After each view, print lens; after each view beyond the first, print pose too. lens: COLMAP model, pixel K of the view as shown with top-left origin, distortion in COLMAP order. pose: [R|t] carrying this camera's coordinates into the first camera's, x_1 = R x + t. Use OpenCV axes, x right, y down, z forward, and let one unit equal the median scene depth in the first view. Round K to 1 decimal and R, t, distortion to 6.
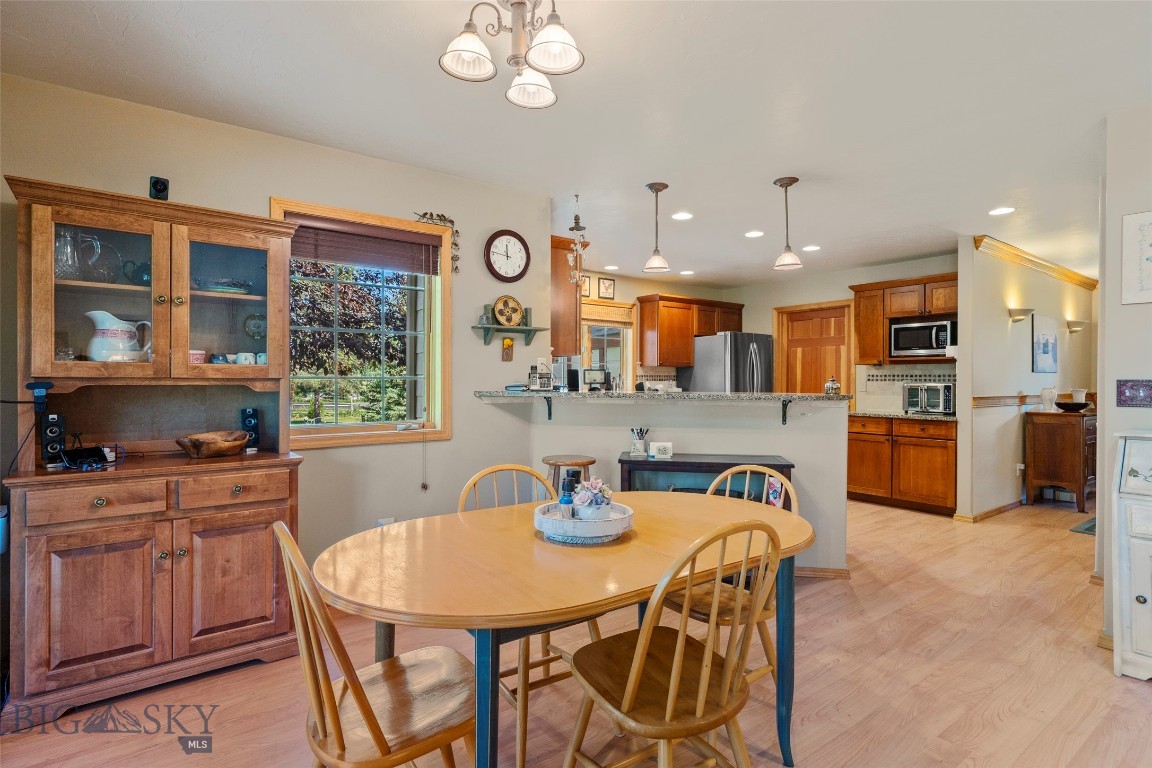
lens RADIAL K [[569.1, 0, 576.0], [0, 569.1, 384.0], [0, 0, 1]] dist [-0.000264, 0.000024]
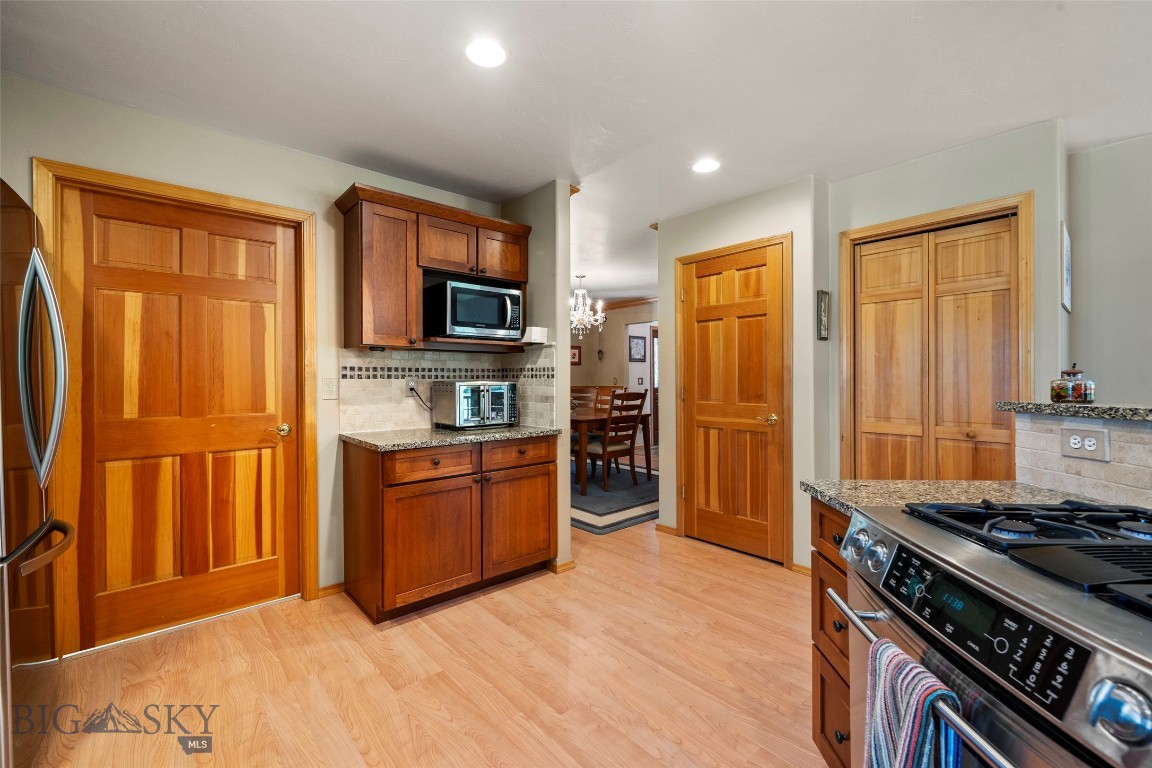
lens RADIAL K [[469.8, 0, 576.0], [0, 469.8, 384.0], [0, 0, 1]] dist [-0.000183, -0.000155]
pose [[-0.063409, -0.014708, 0.997879, 0.067321], [0.012021, 0.999808, 0.015500, -0.004612], [-0.997915, 0.012979, -0.063220, 0.854630]]
